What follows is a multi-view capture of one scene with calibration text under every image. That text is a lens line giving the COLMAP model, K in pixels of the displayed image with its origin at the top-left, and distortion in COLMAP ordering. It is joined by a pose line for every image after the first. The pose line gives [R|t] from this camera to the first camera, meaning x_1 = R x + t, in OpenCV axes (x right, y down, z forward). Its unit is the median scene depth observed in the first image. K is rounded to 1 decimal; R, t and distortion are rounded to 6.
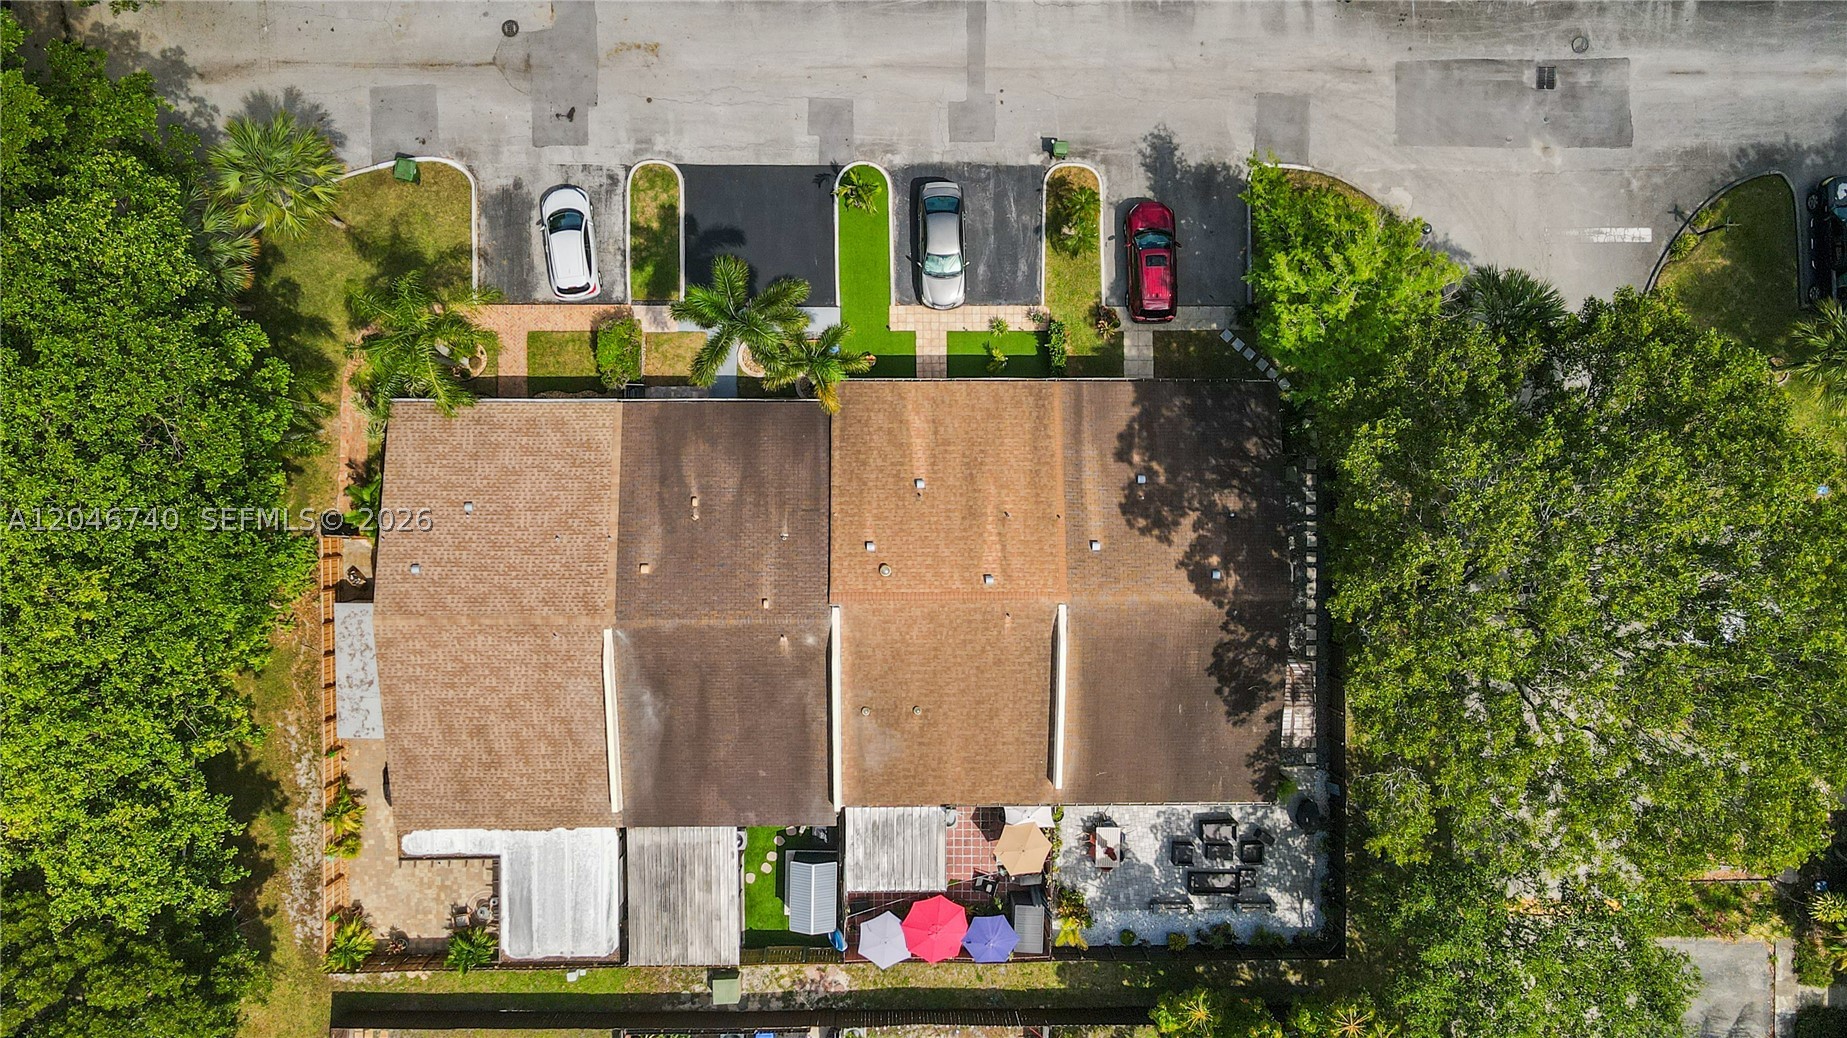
lens RADIAL K [[1408.7, 0, 923.5], [0, 1408.7, 519.0], [0, 0, 1]] dist [-0.001074, 0.012382]
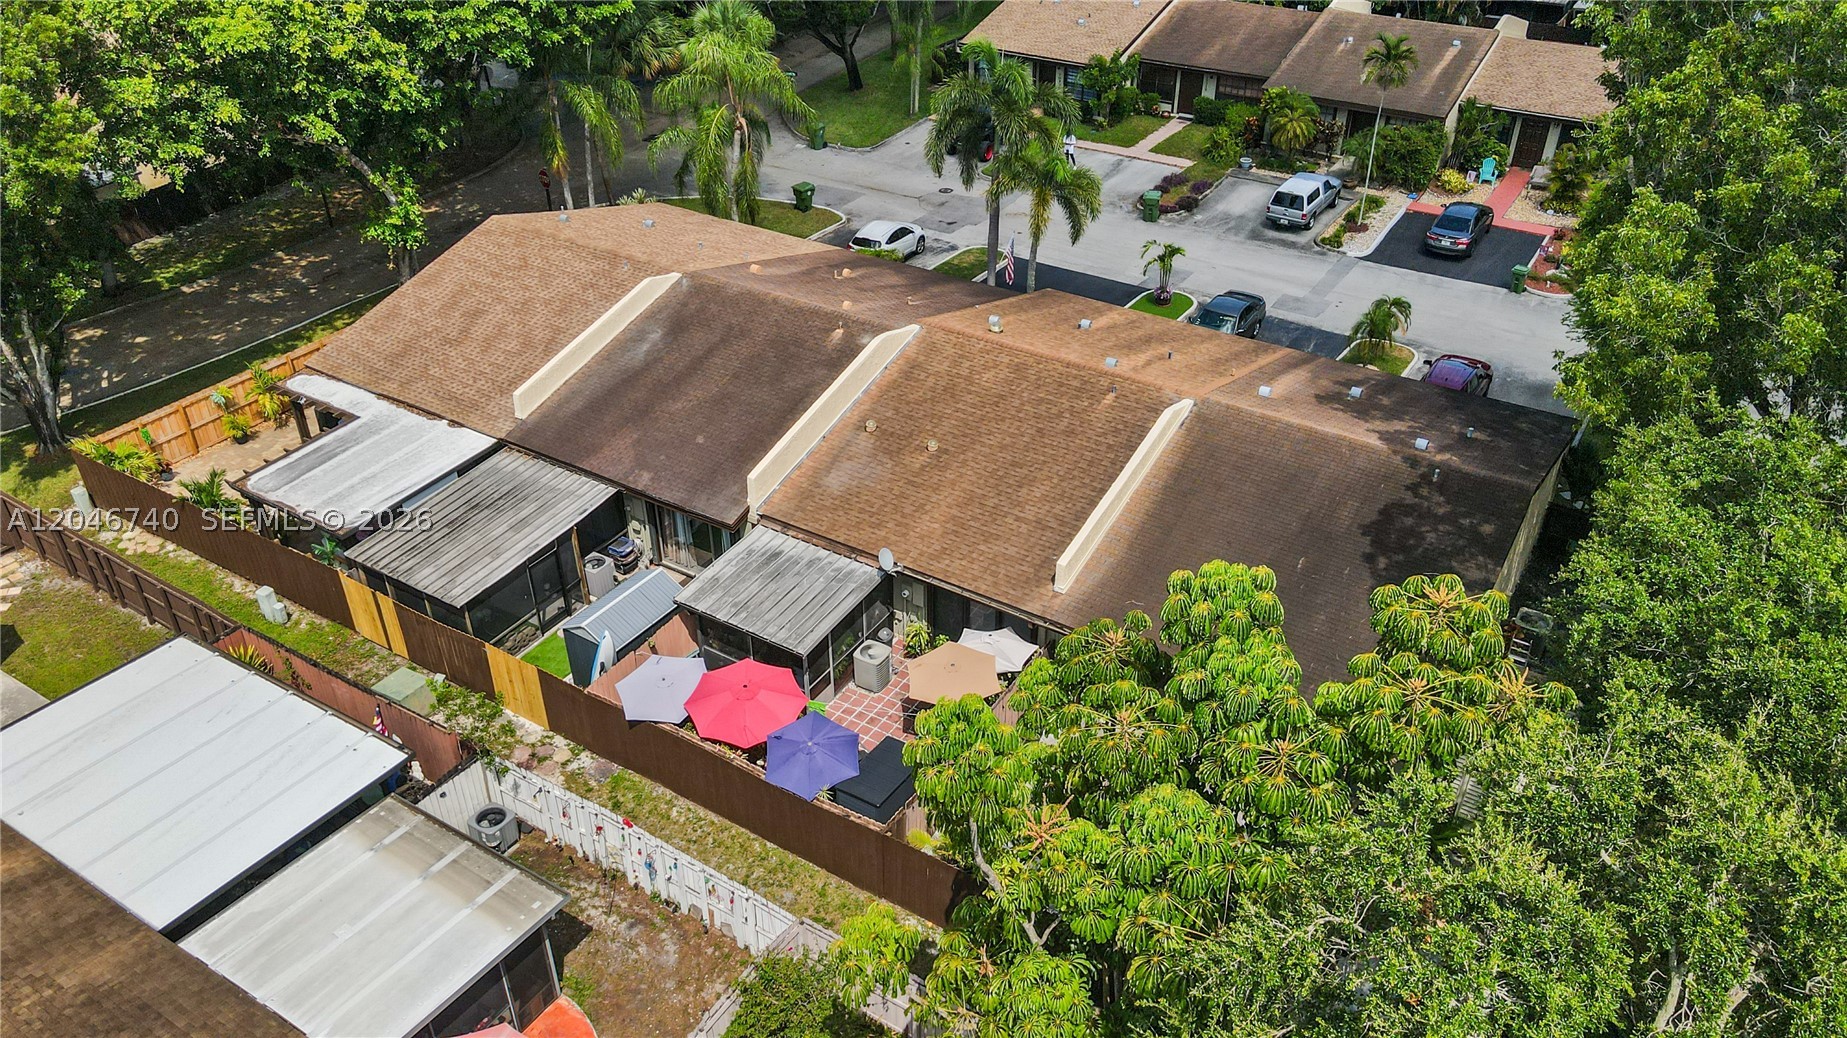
lens RADIAL K [[1349.0, 0, 927.7], [0, 1349.0, 562.2], [0, 0, 1]] dist [0.000729, 0.001875]
pose [[0.843125, 0.287157, -0.454623, 0.309123], [-0.537631, 0.465452, -0.703070, 0.624994], [0.009714, 0.837195, 0.546818, 0.678649]]
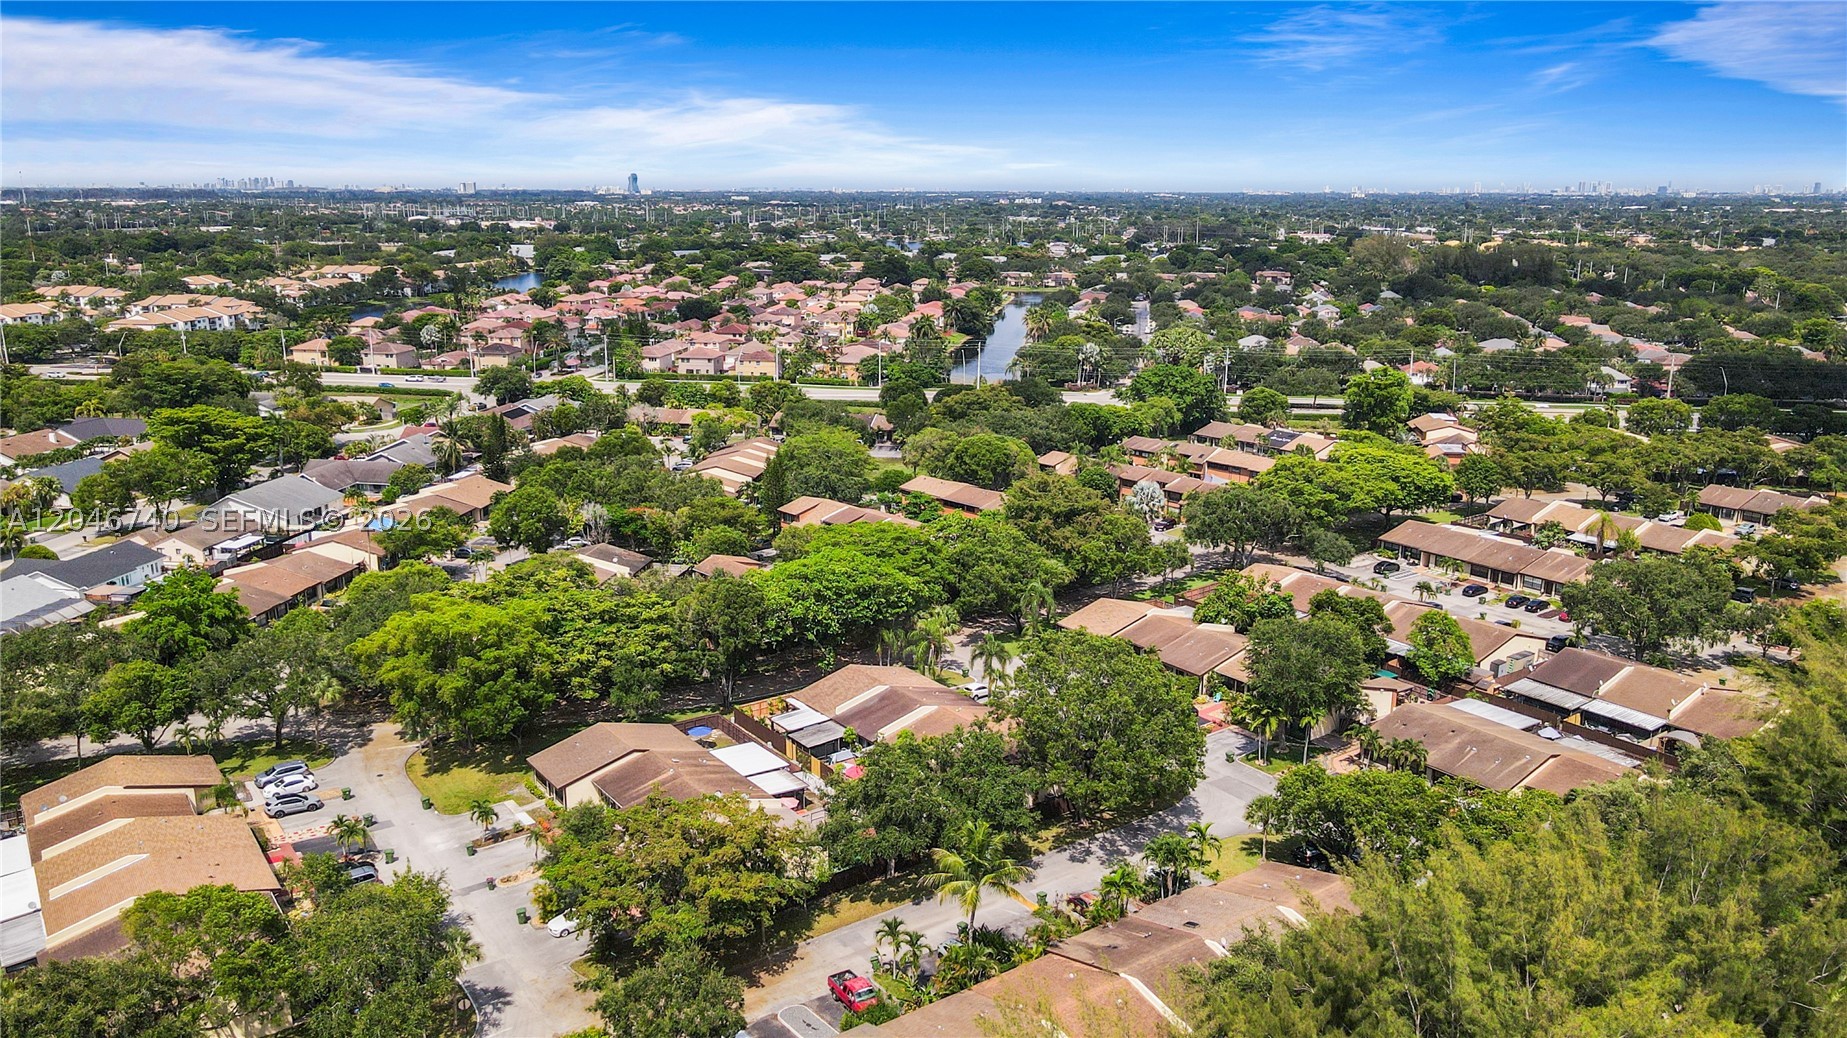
lens RADIAL K [[1366.0, 0, 926.7], [0, 1366.0, 520.7], [0, 0, 1]] dist [0.005793, 0.008148]
pose [[0.582845, 0.163690, -0.795926, 2.092704], [-0.812580, 0.114628, -0.571466, 1.633856], [-0.002307, 0.979830, 0.199821, 0.039269]]
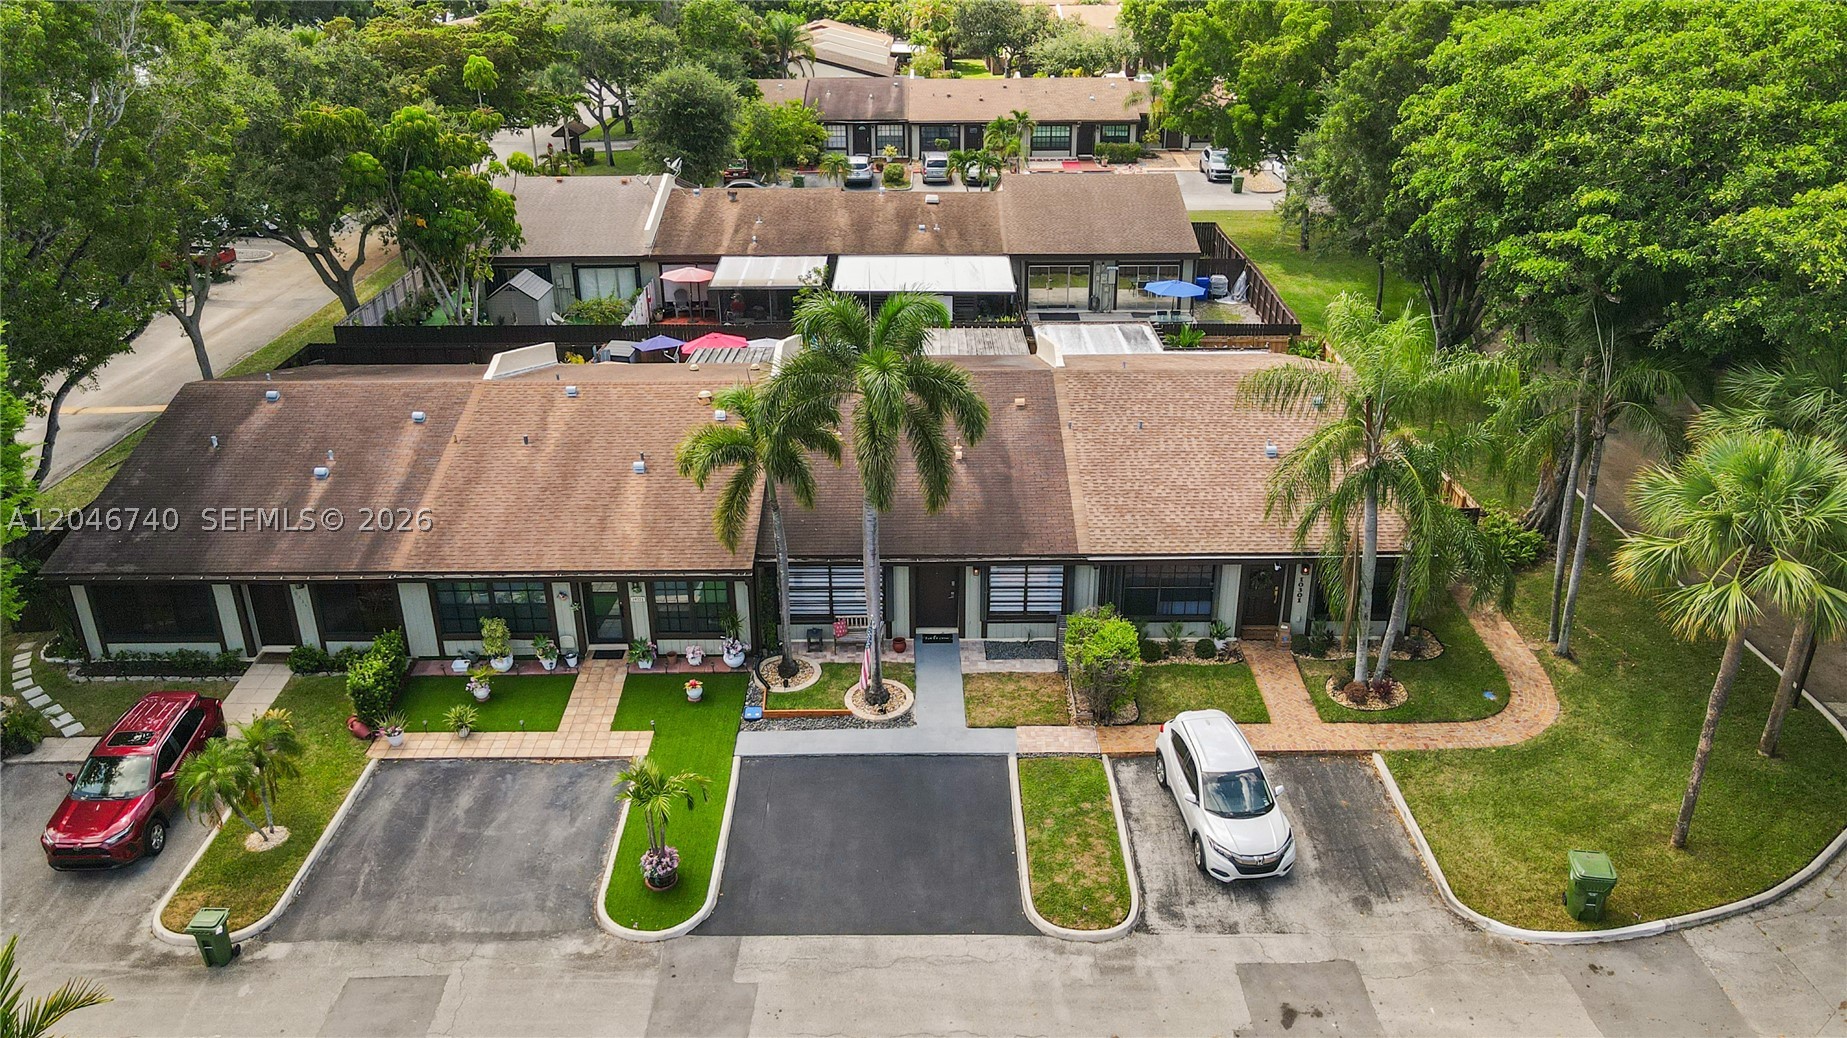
lens RADIAL K [[1366.0, 0, 926.7], [0, 1366.0, 520.7], [0, 0, 1]] dist [0.005793, 0.008148]
pose [[-0.999812, -0.018303, -0.006416, -0.138956], [0.002163, -0.433927, 0.900946, -0.639158], [-0.019274, 0.900762, 0.433884, 0.715040]]
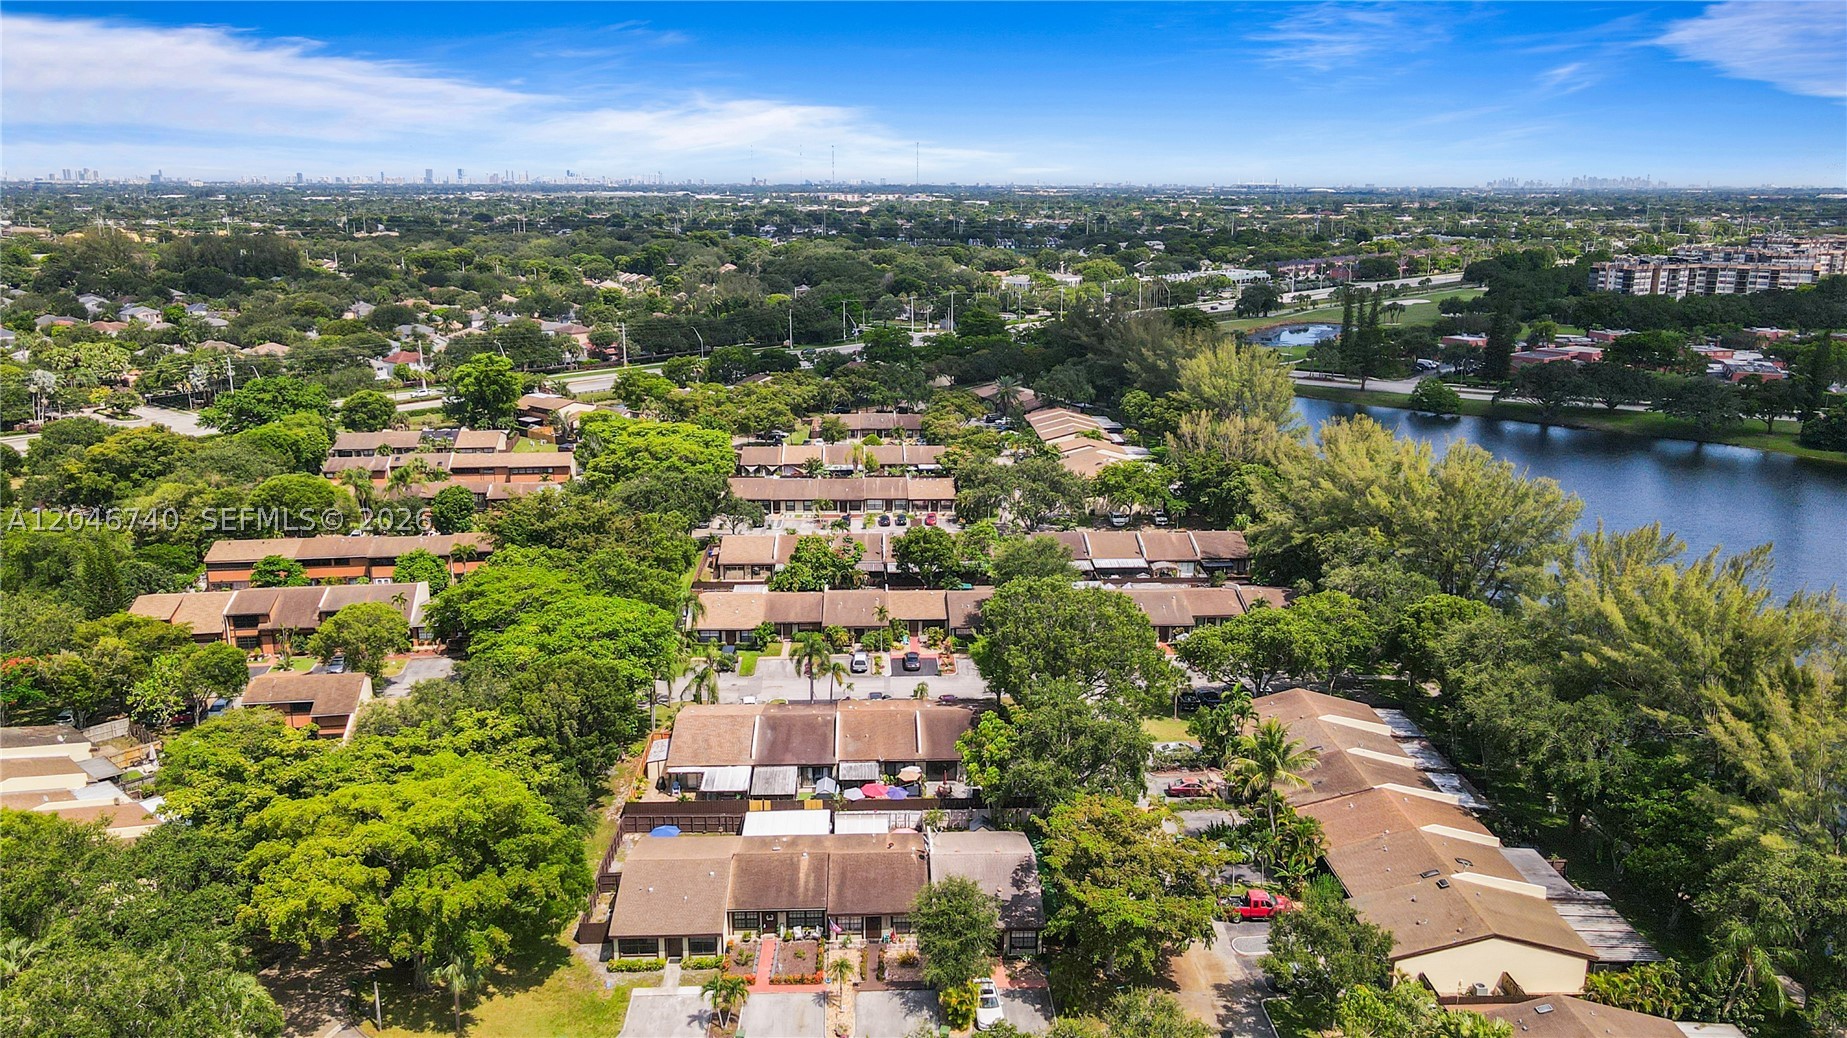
lens RADIAL K [[1349.0, 0, 927.7], [0, 1349.0, 562.2], [0, 0, 1]] dist [0.000729, 0.001875]
pose [[0.998843, -0.028801, 0.038506, 0.022117], [0.044426, 0.246329, -0.968167, 2.568317], [0.018399, 0.968758, 0.247324, 0.028419]]
